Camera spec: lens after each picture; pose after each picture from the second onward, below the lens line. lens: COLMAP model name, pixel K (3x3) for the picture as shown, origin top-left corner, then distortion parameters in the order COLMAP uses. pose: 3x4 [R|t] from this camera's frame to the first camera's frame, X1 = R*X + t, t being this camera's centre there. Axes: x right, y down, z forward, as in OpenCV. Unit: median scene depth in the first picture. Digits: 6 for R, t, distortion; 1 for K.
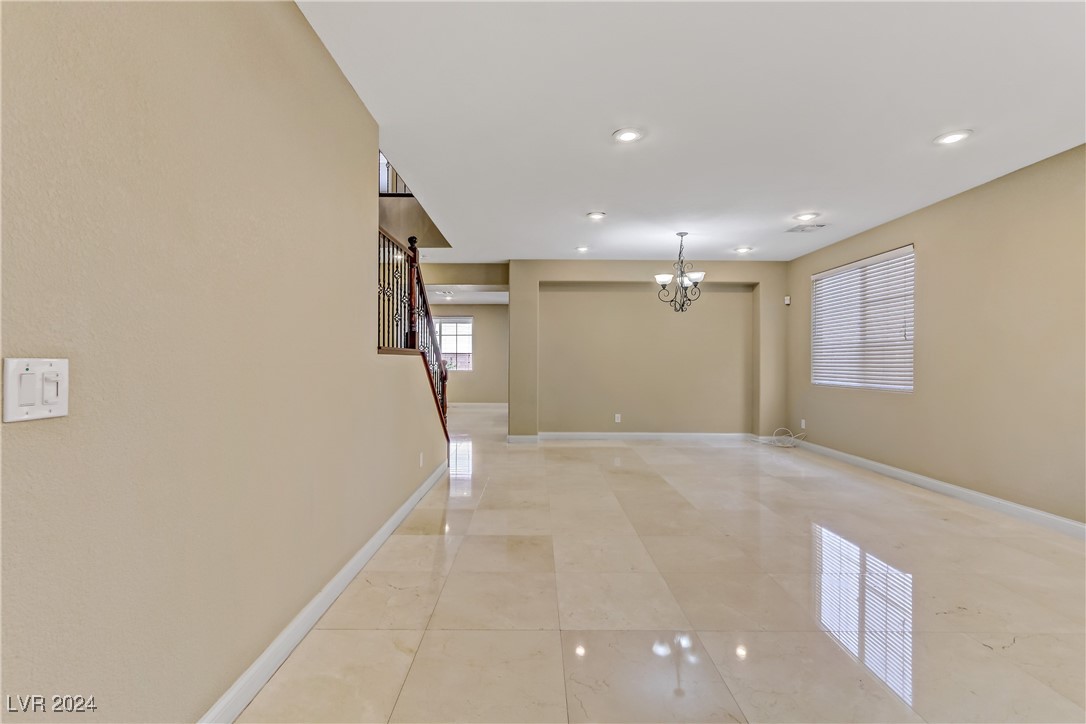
lens RADIAL K [[494.7, 0, 539.7], [0, 494.7, 357.7], [0, 0, 1]] dist [0.001009, 0.000474]
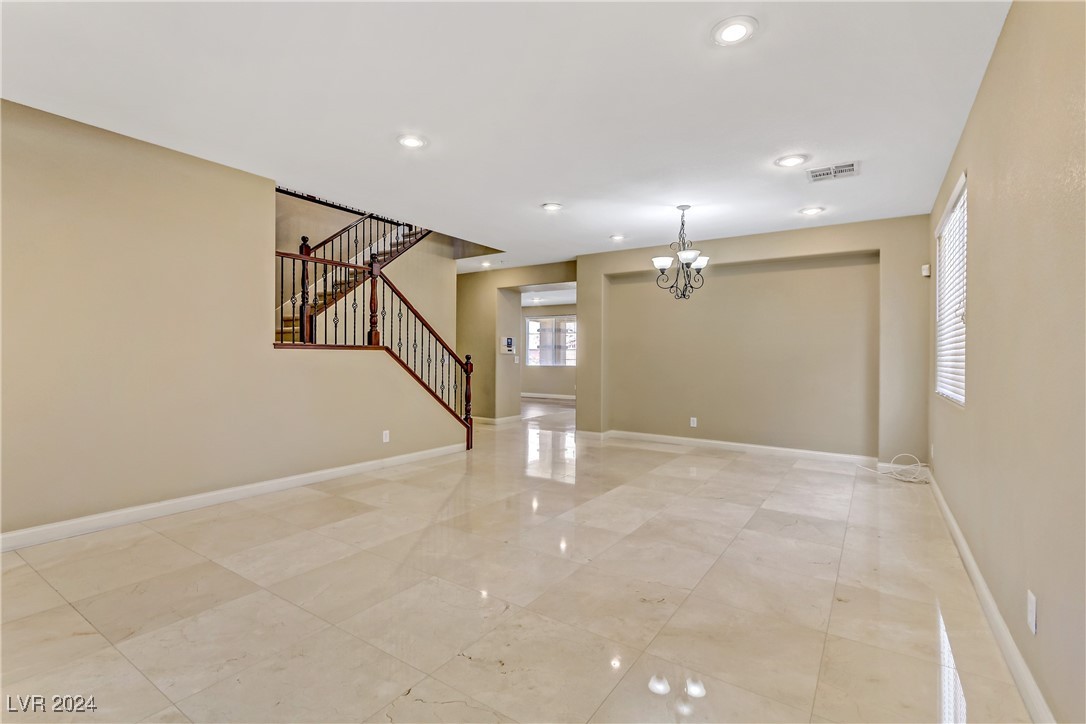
lens RADIAL K [[496.3, 0, 544.6], [0, 496.3, 356.0], [0, 0, 1]] dist [0.001283, 0.000188]
pose [[0.825756, 0.002757, -0.564020, 0.504949], [-0.002218, 0.999996, 0.001642, 0.003899], [0.564023, -0.000105, 0.825759, 0.141424]]
